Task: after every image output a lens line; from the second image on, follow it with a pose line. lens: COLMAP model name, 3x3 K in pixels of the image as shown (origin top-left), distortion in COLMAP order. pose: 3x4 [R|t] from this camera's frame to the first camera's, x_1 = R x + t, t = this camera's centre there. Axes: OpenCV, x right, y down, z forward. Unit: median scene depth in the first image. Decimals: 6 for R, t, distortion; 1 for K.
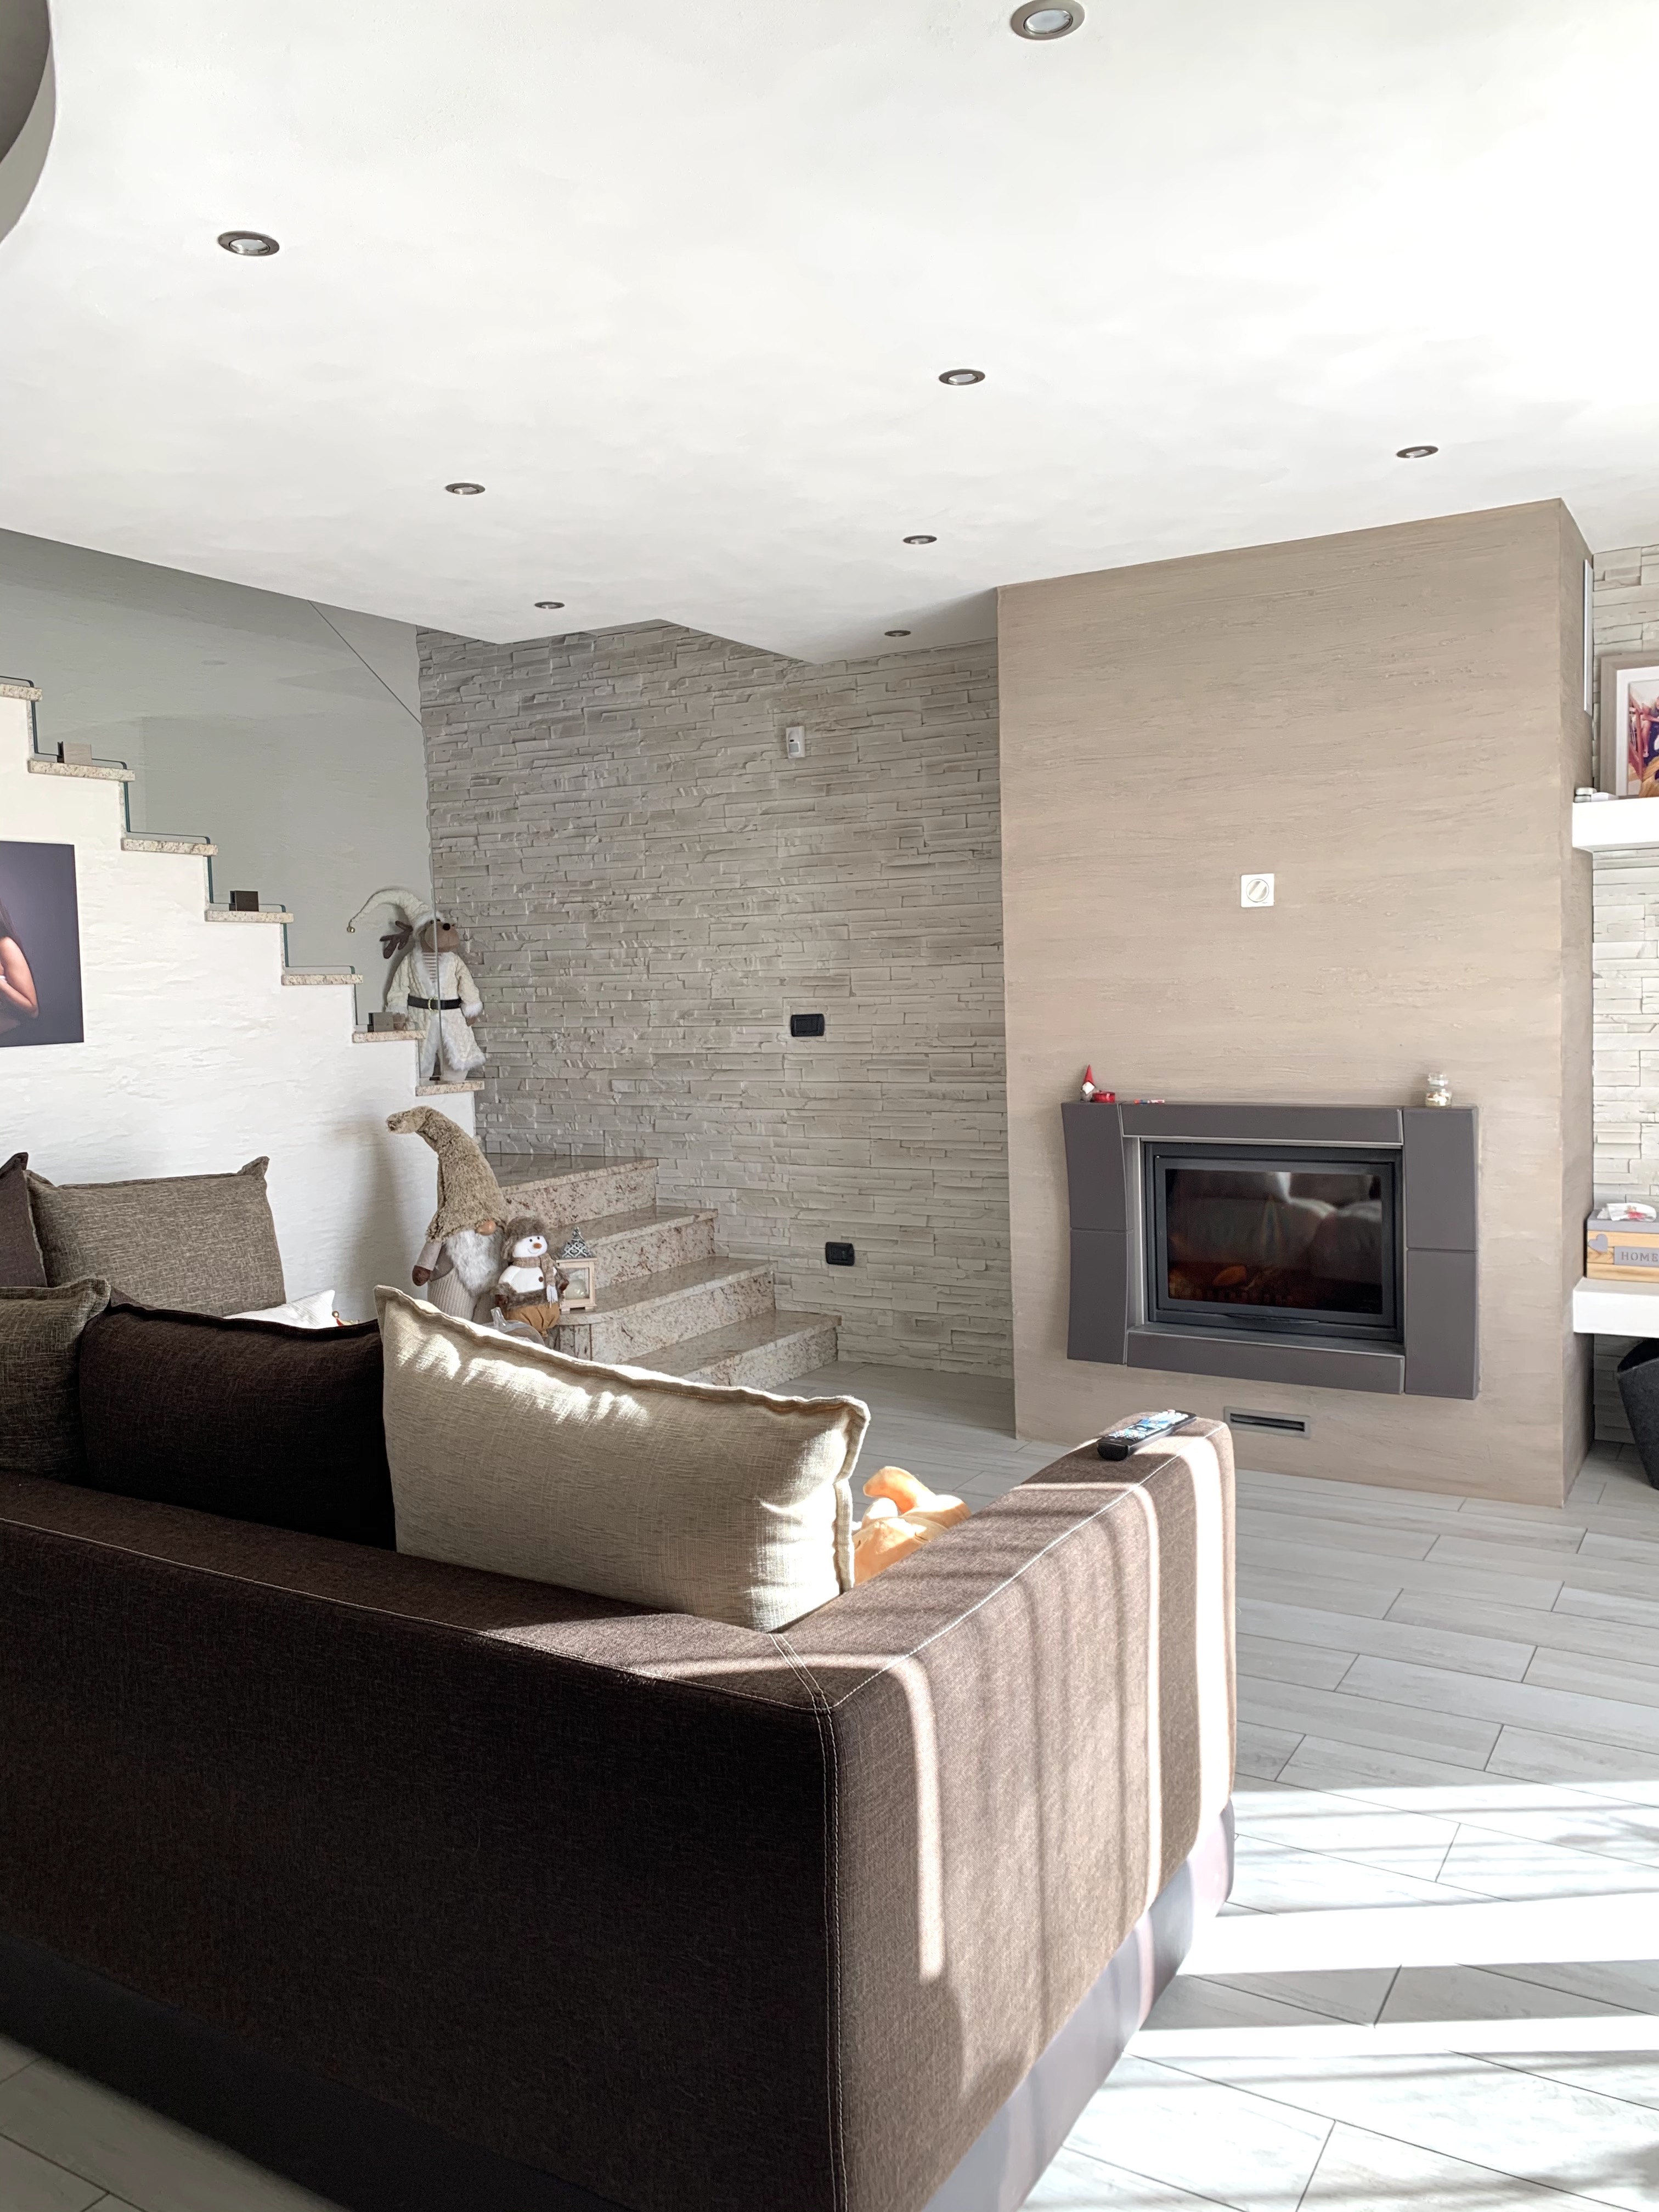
lens RADIAL K [[1699.3, 0, 820.8], [0, 1699.3, 1109.5], [0, 0, 1]] dist [0.015545, -0.024711]
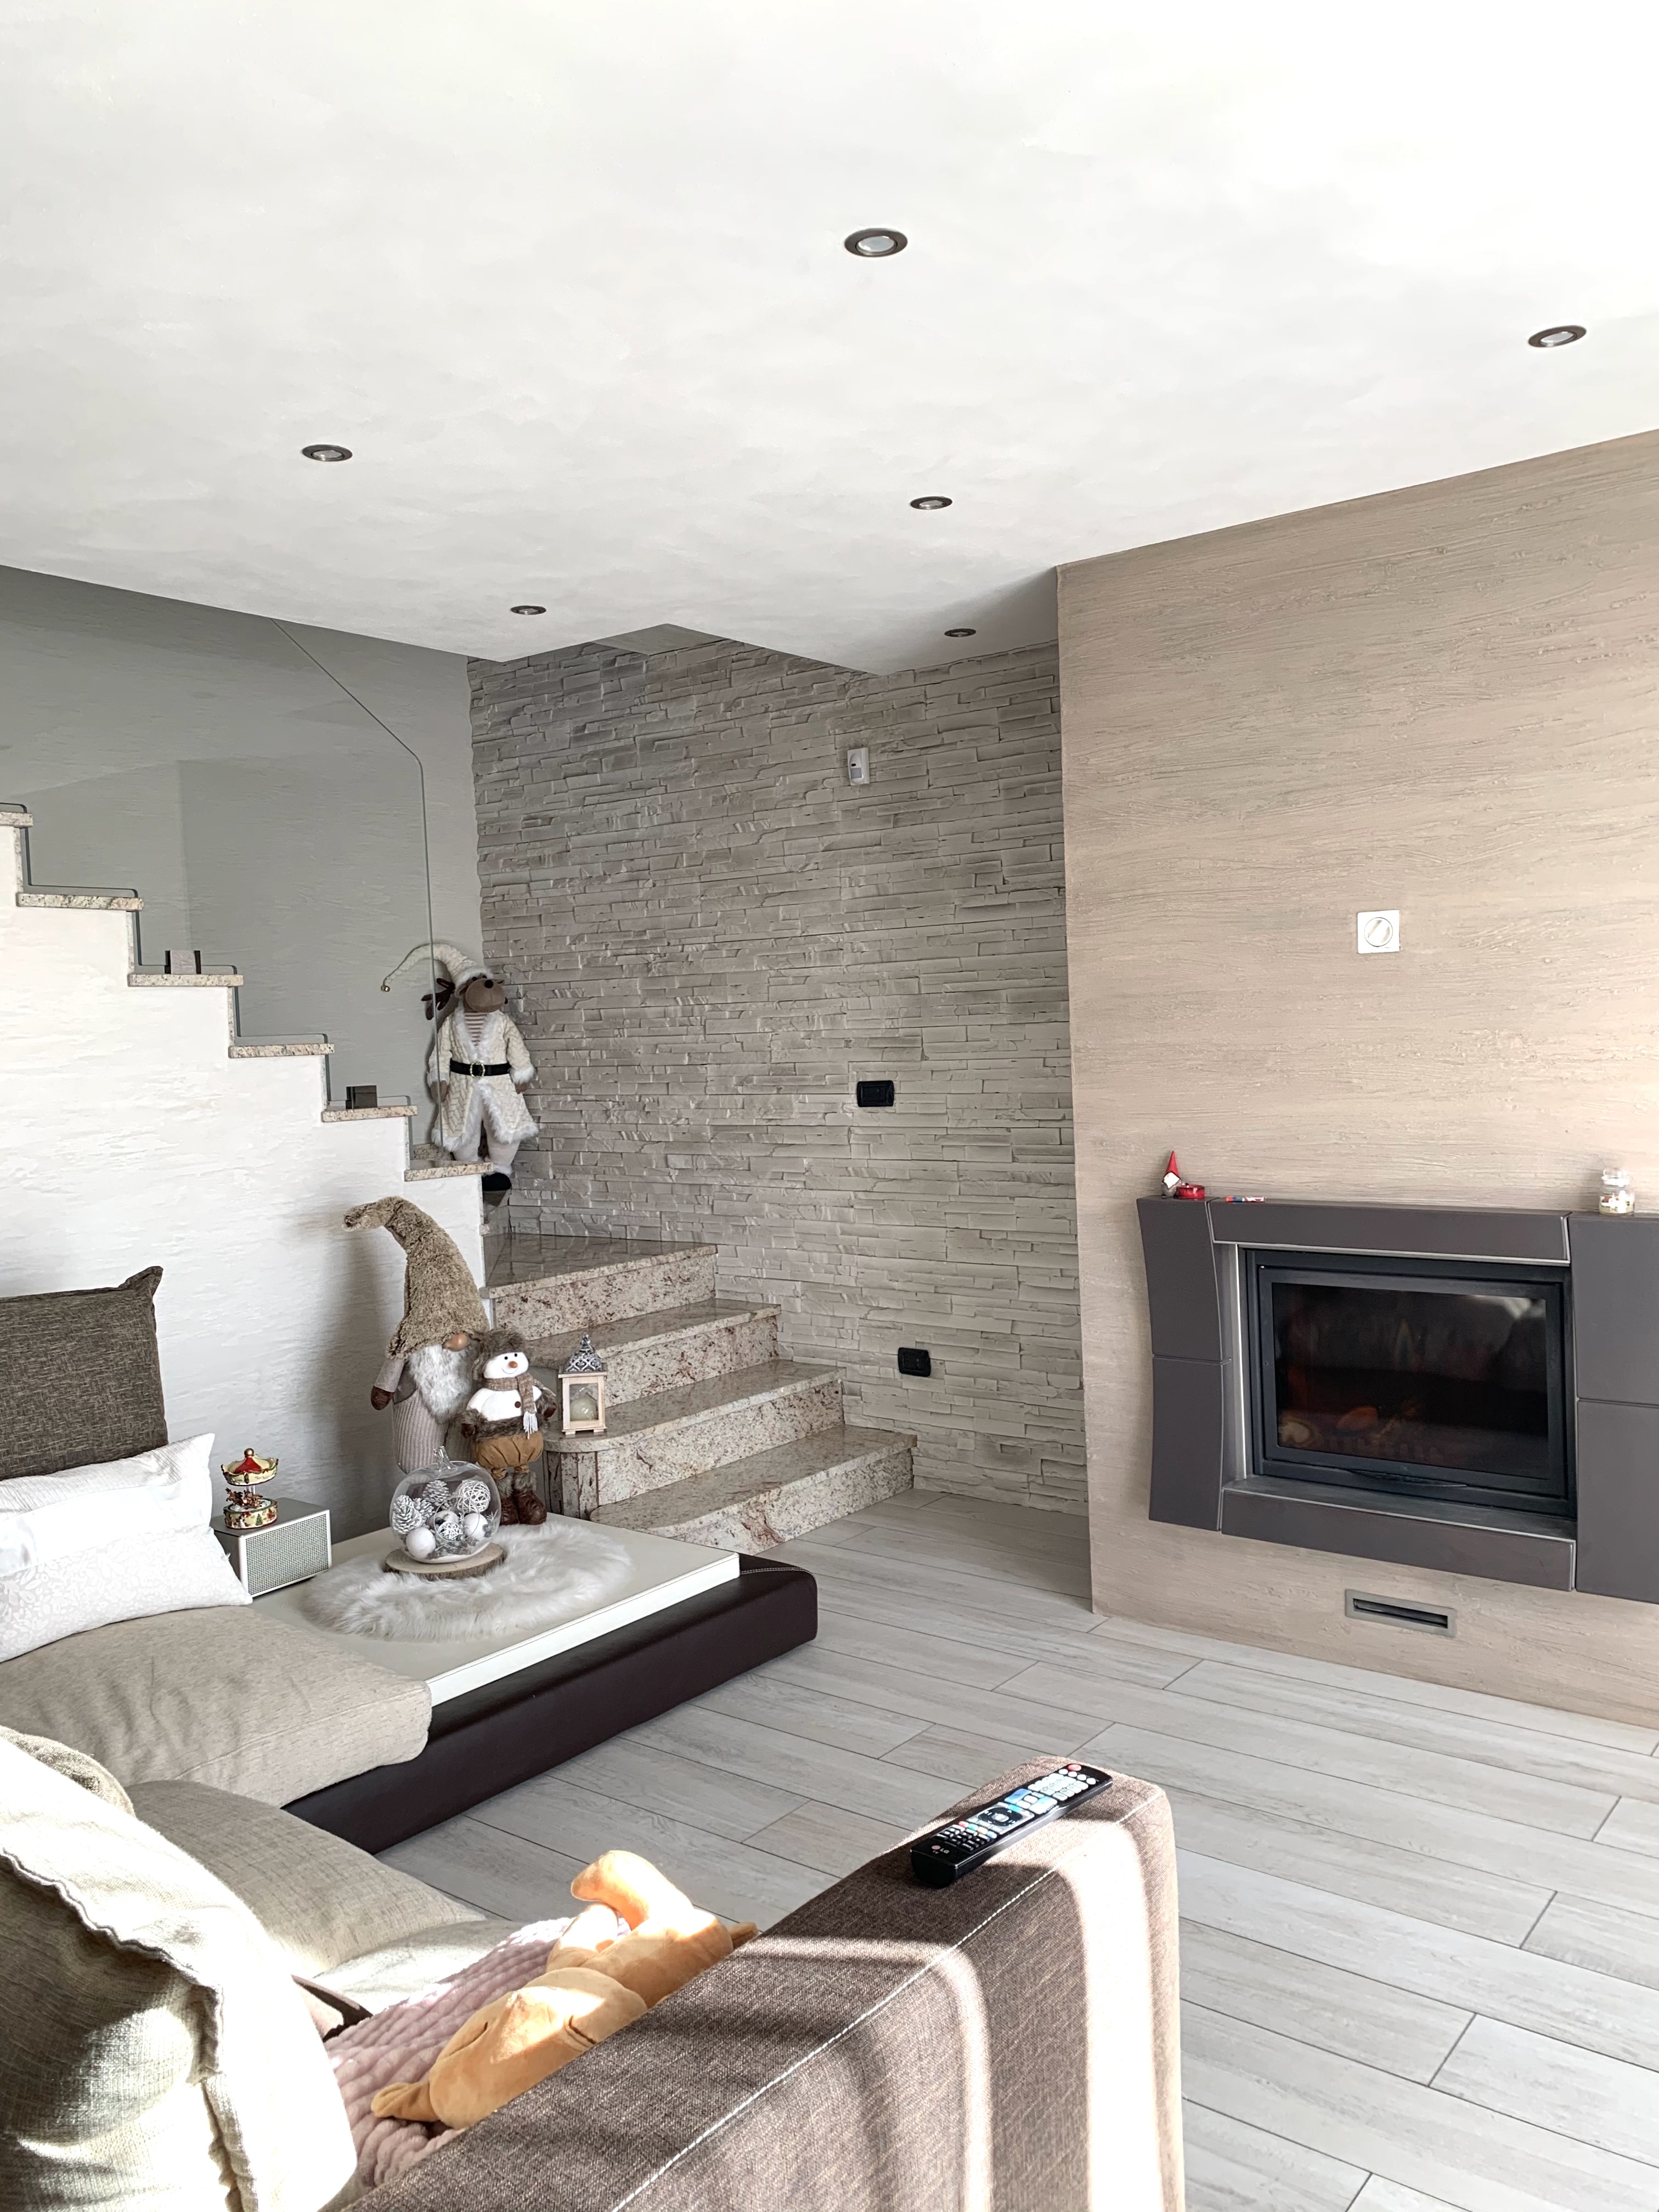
lens RADIAL K [[1699.3, 0, 845.3], [0, 1699.3, 1106.9], [0, 0, 1]] dist [0.015545, -0.024711]
pose [[0.992463, -0.003265, -0.122504, 0.107553], [0.000110, 0.999668, -0.025754, -0.027715], [0.122547, 0.025546, 0.992134, 0.192354]]
